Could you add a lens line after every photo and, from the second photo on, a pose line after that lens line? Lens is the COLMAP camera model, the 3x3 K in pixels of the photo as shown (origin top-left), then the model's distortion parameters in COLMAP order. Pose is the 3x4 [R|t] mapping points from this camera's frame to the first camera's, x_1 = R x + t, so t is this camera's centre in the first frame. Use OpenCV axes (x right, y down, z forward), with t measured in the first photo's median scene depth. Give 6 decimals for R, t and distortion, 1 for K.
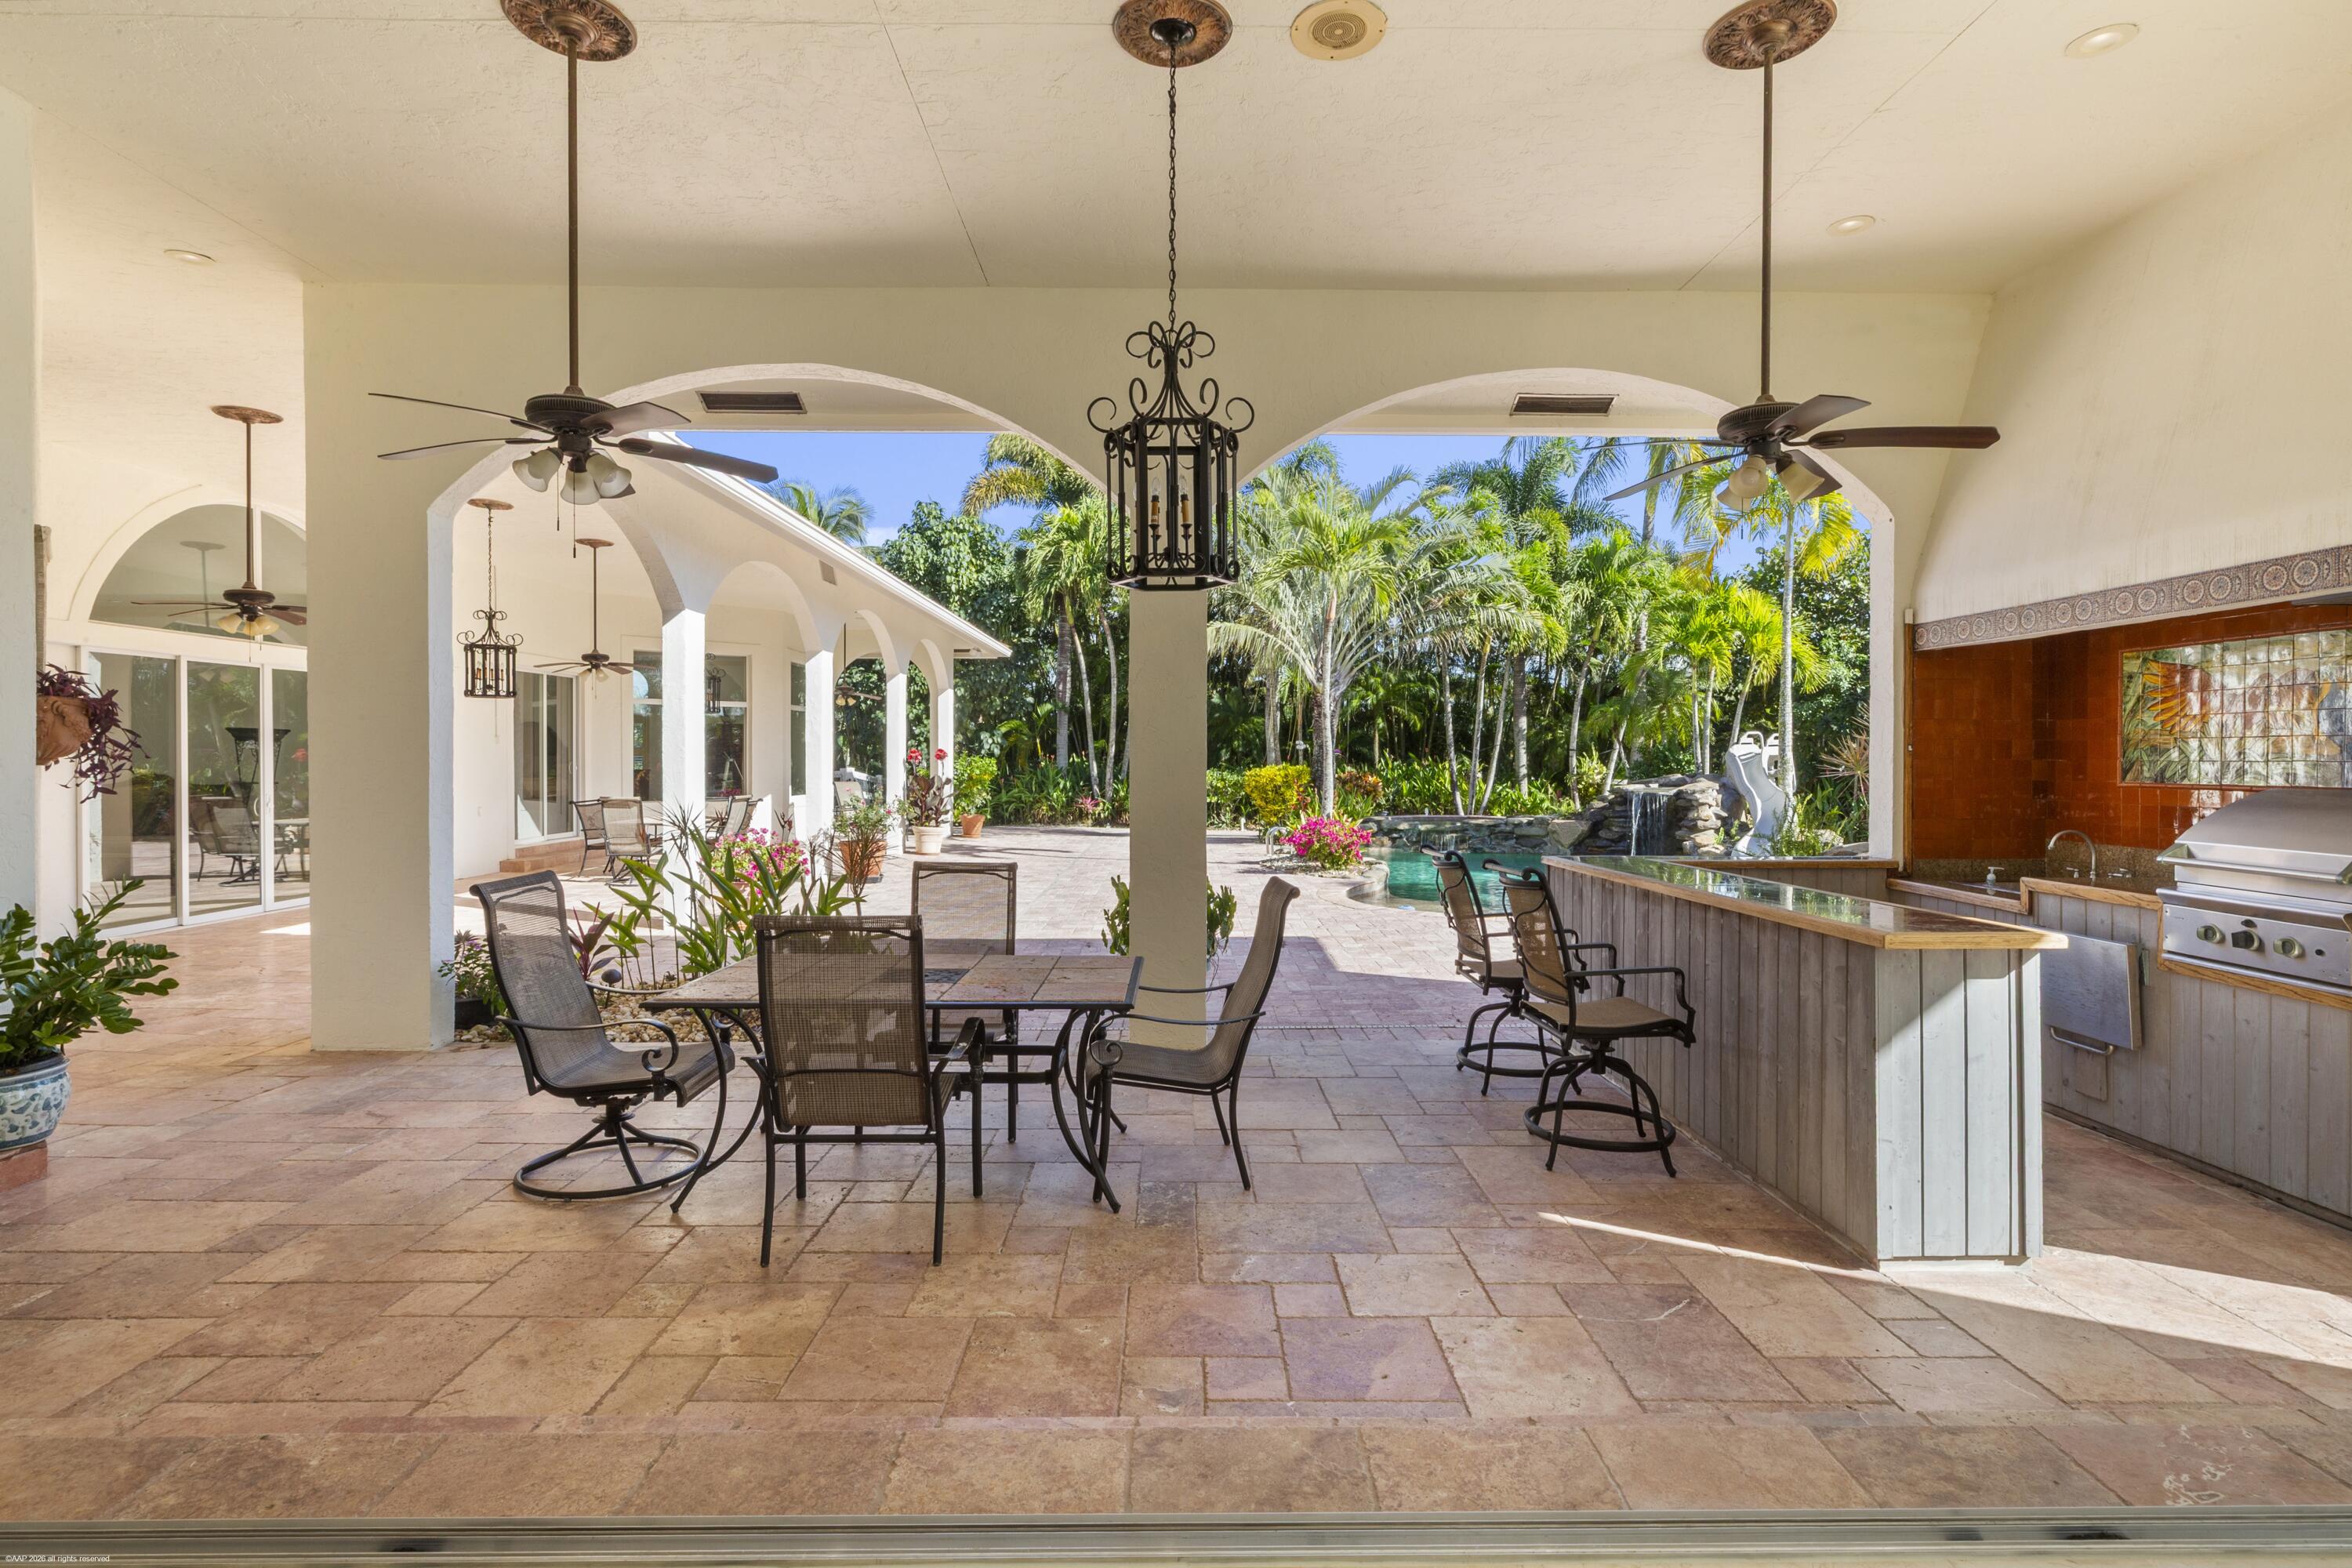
lens RADIAL K [[1148.2, 0, 1197.4], [0, 1148.2, 789.0], [0, 0, 1]] dist [0.012979, 0.000022]
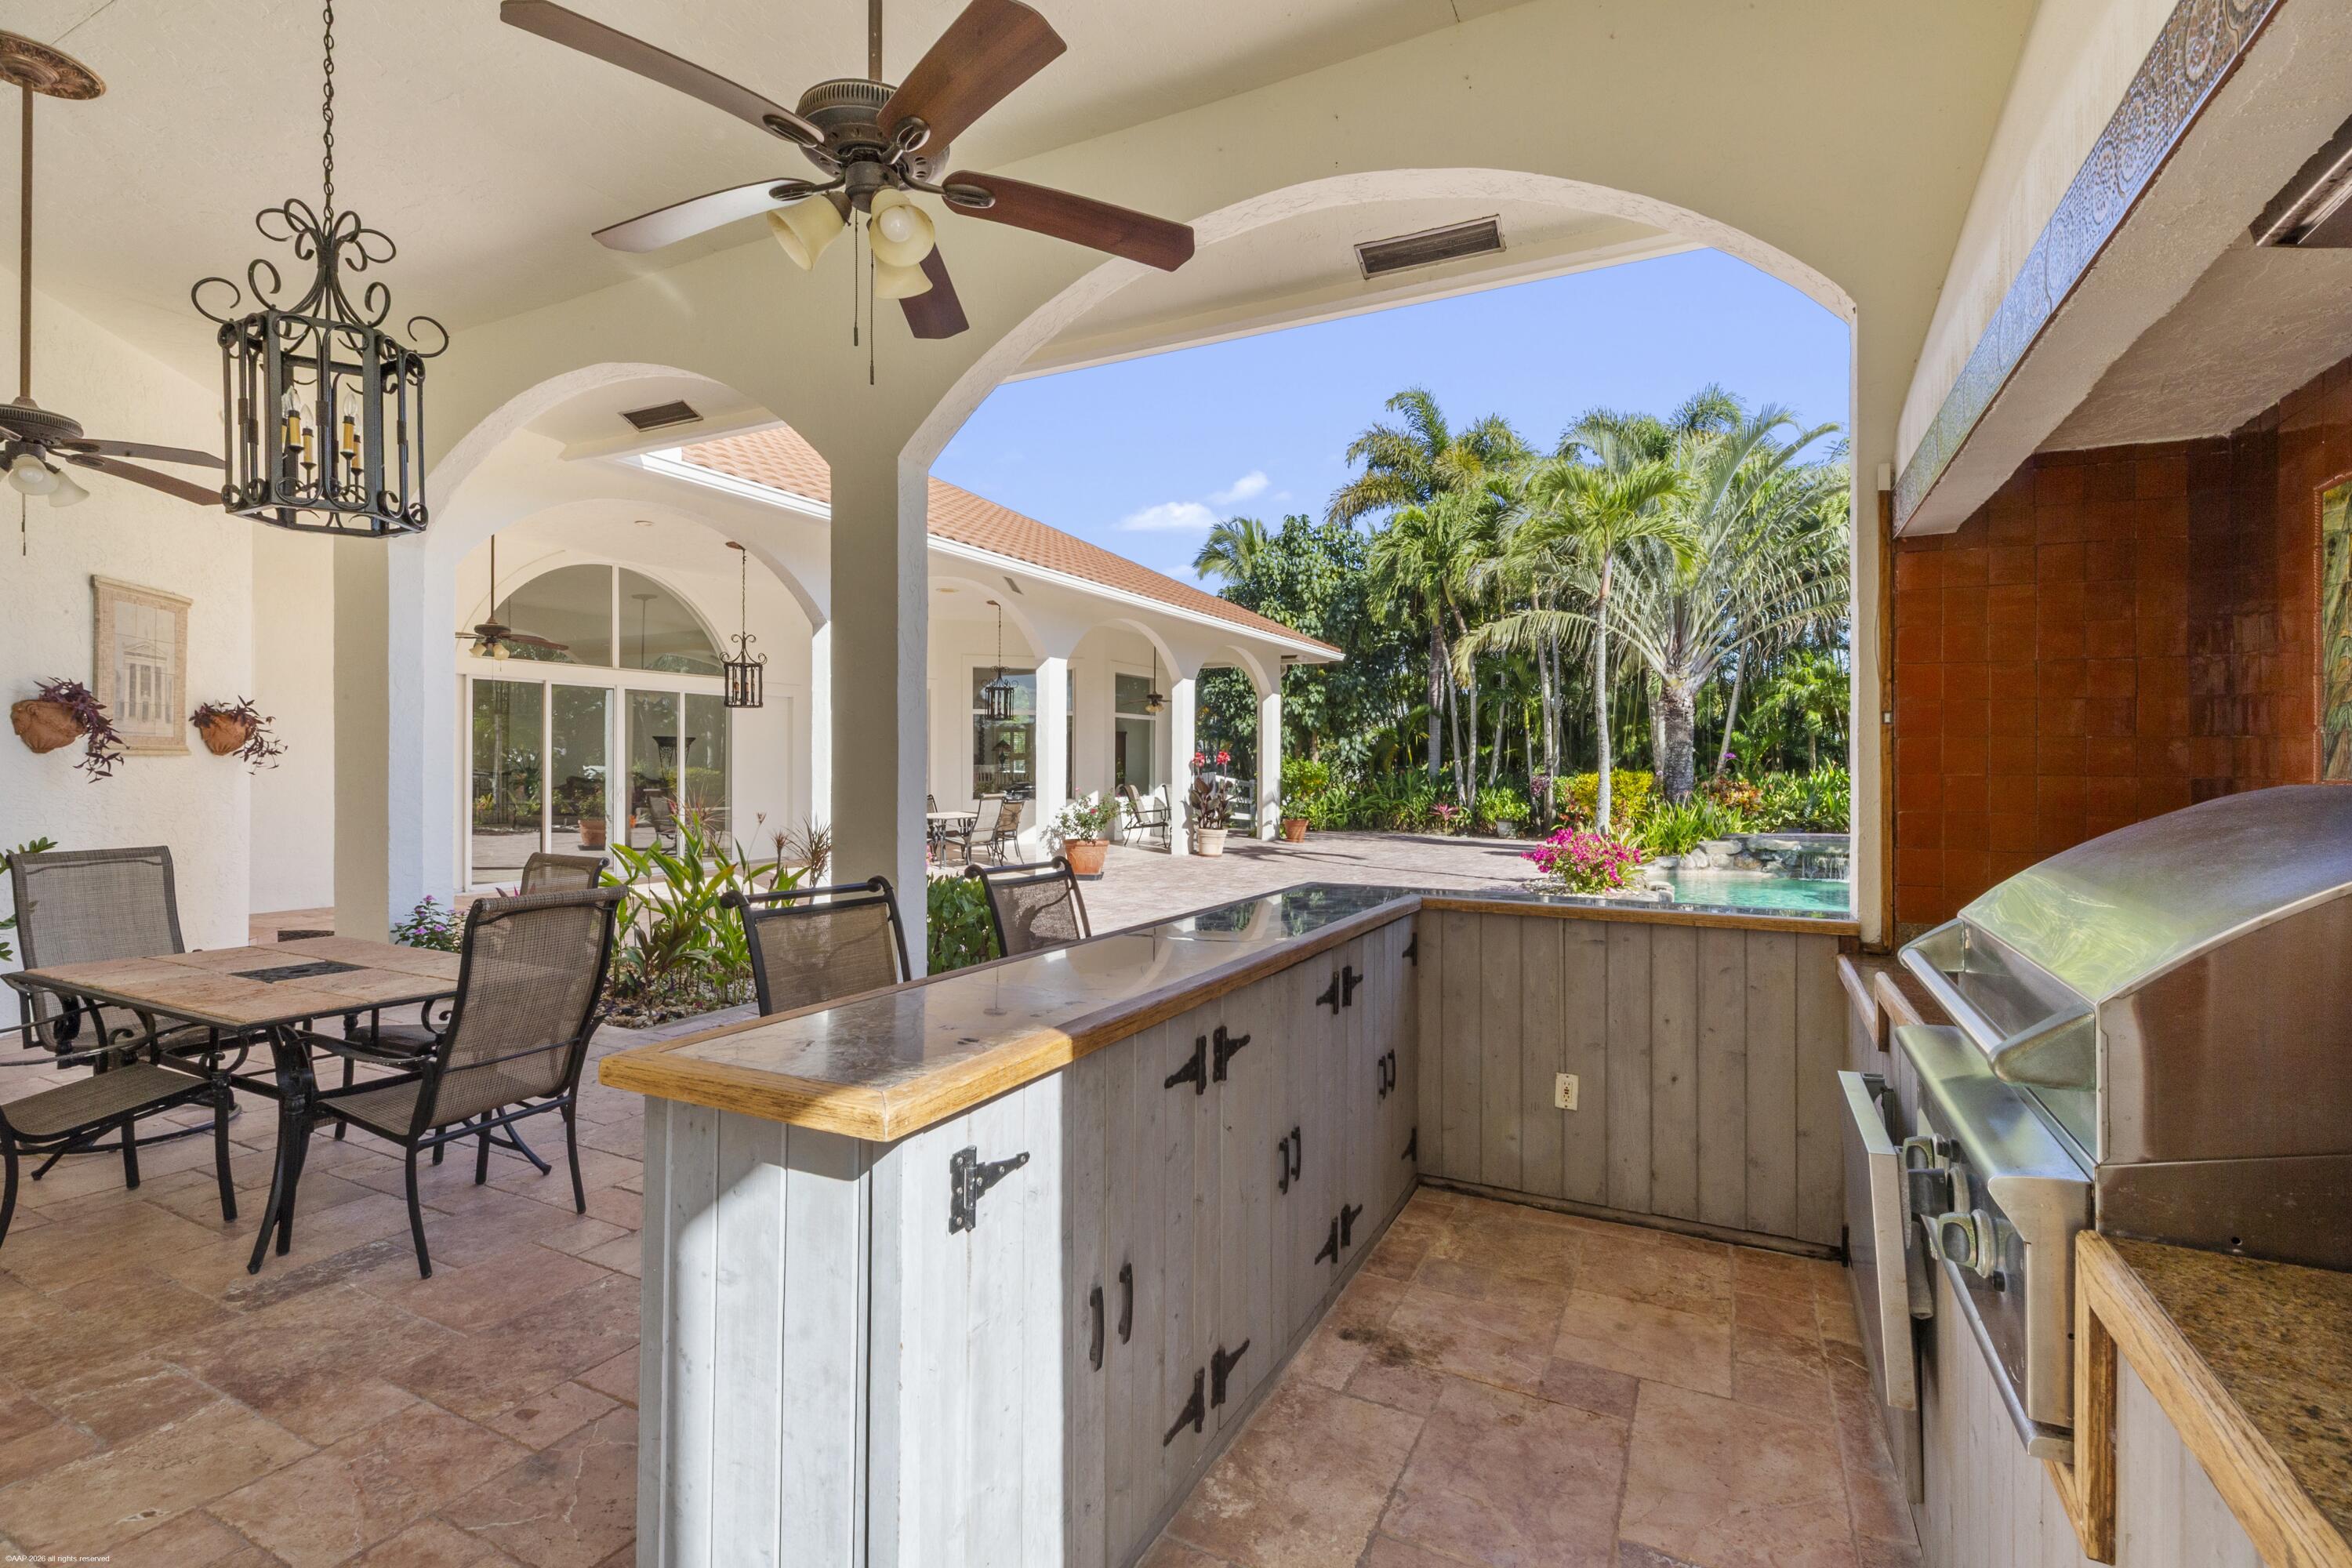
lens RADIAL K [[1093.7, 0, 1177.7], [0, 1093.7, 775.8], [0, 0, 1]] dist [0.026055, 0.000832]
pose [[0.880894, 0.004269, -0.473294, 0.213943], [-0.013649, 0.999773, -0.016385, 0.001987], [0.473117, 0.020893, 0.880752, 0.140881]]
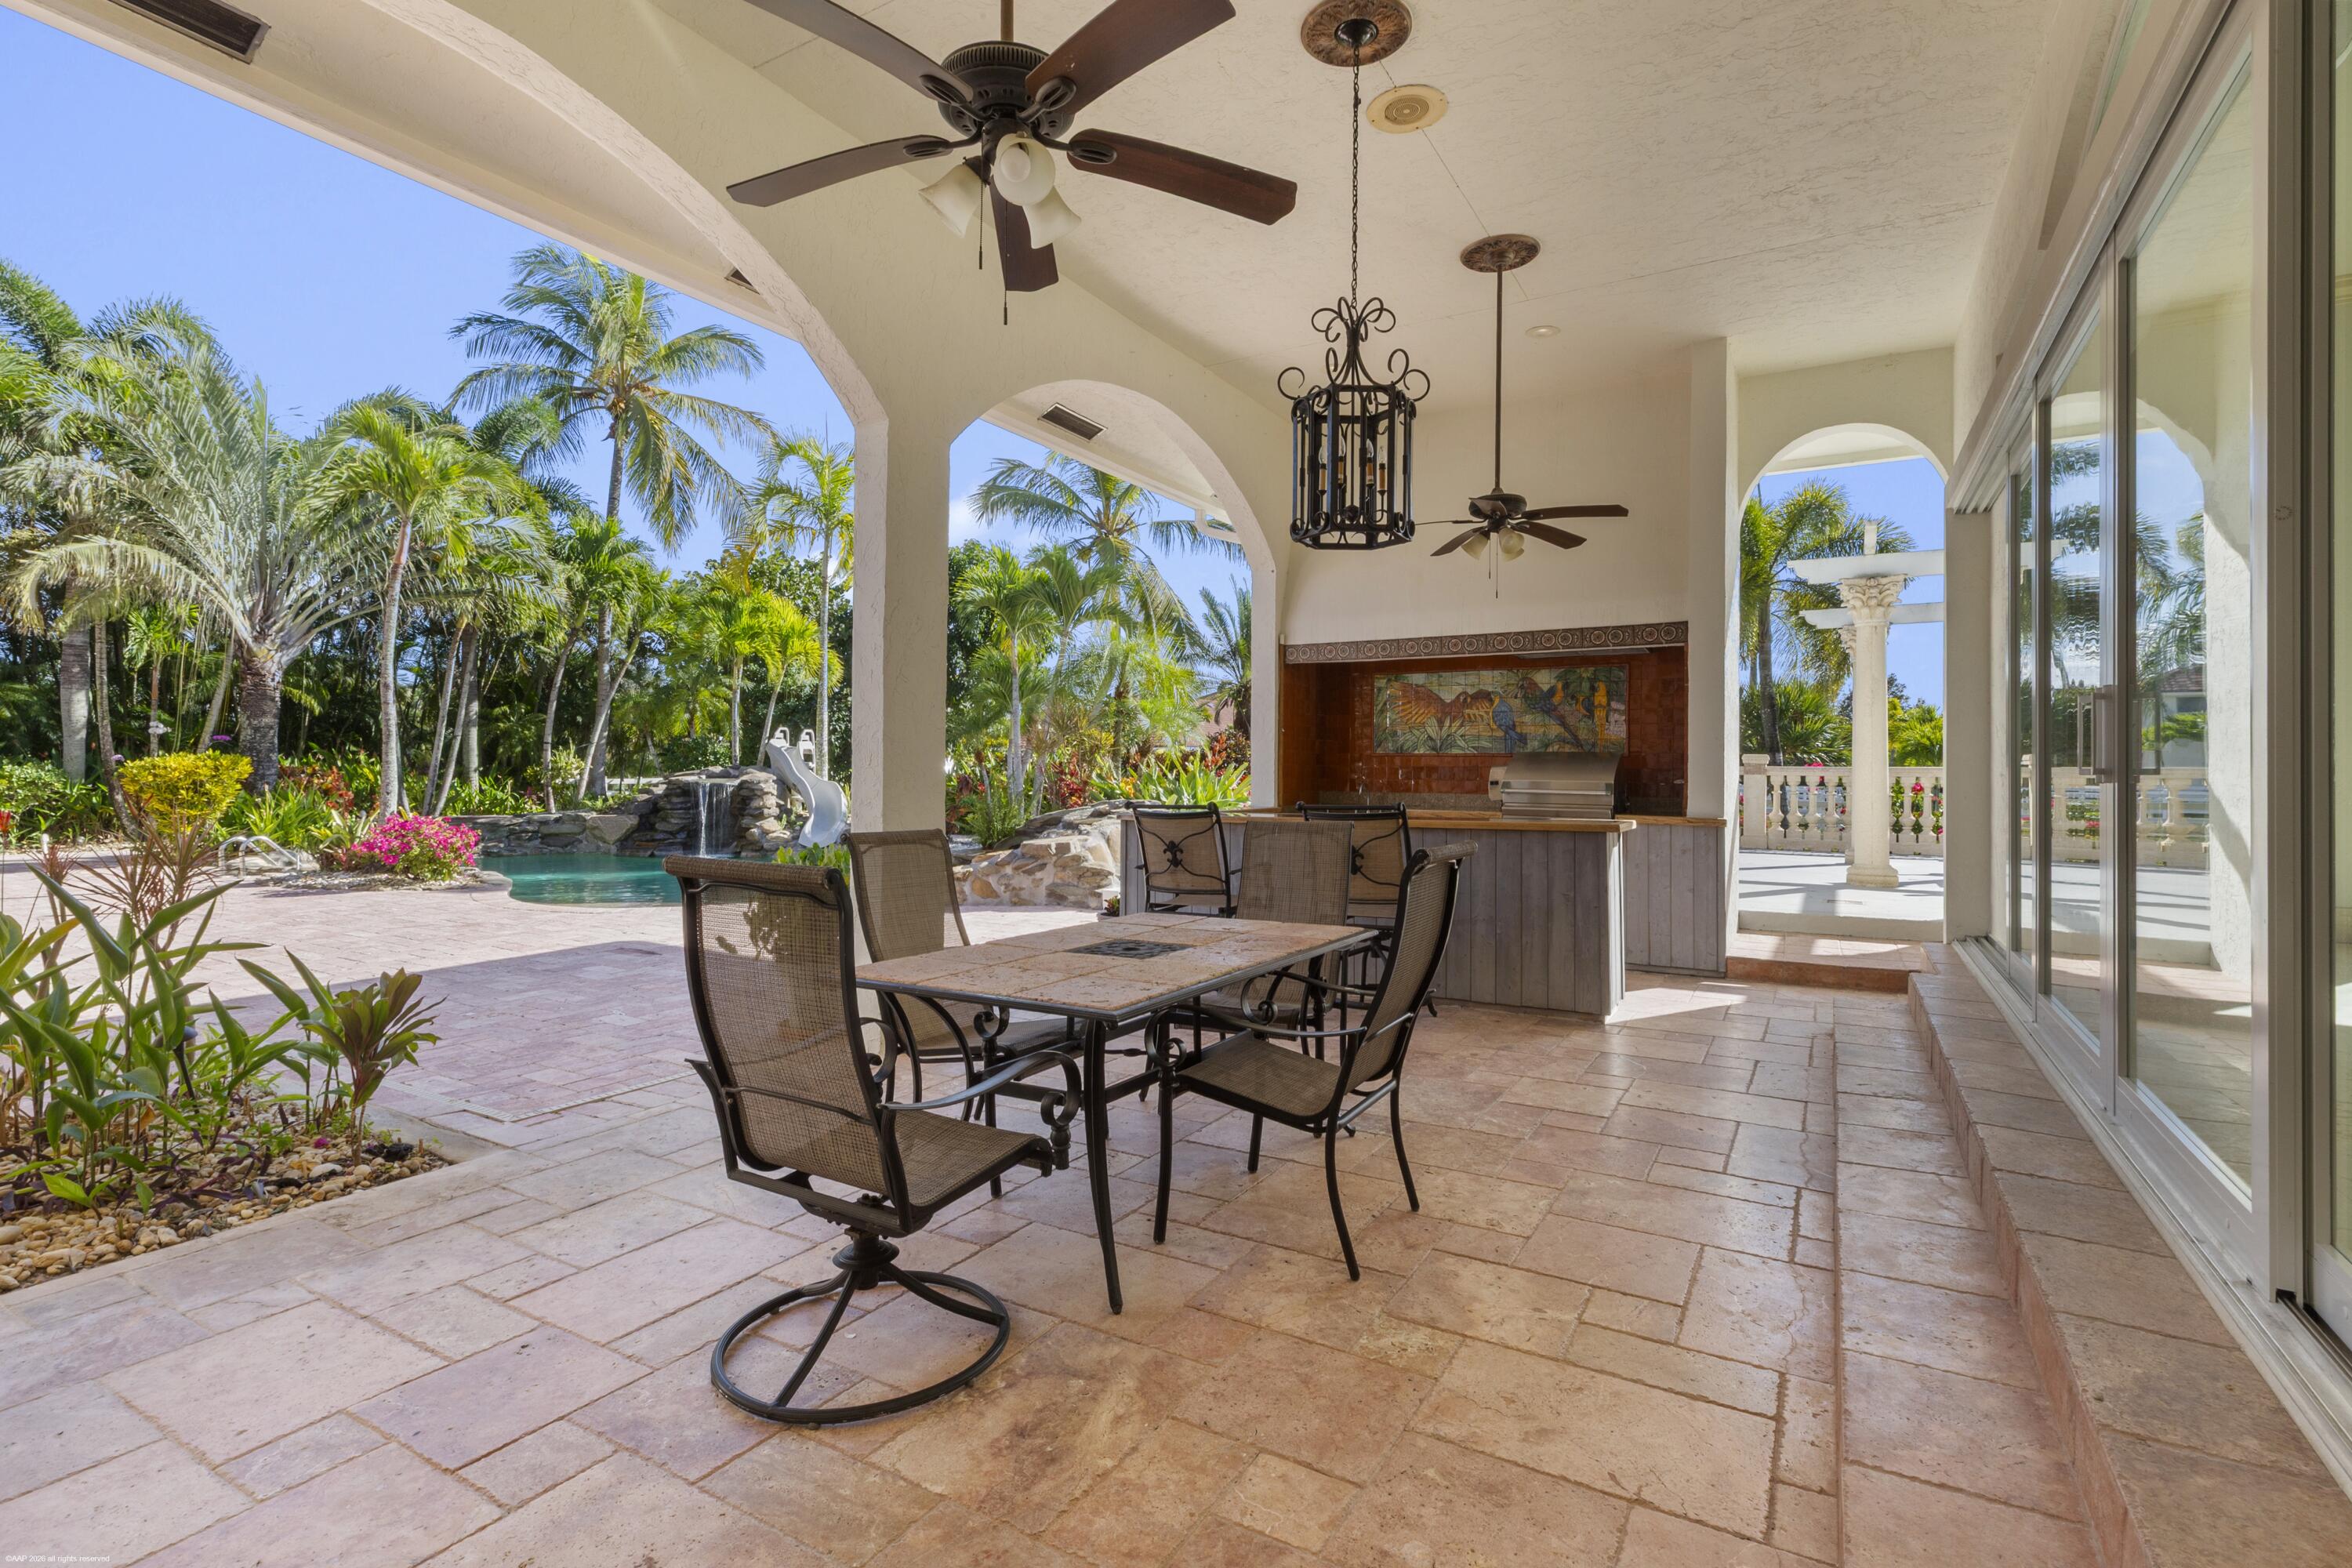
lens RADIAL K [[1093.7, 0, 1177.7], [0, 1093.7, 775.8], [0, 0, 1]] dist [0.026055, 0.000832]
pose [[0.517346, -0.002653, 0.855772, -0.237472], [0.017621, 0.999816, -0.007553, 0.011597], [-0.855595, 0.018987, 0.517298, 0.146761]]
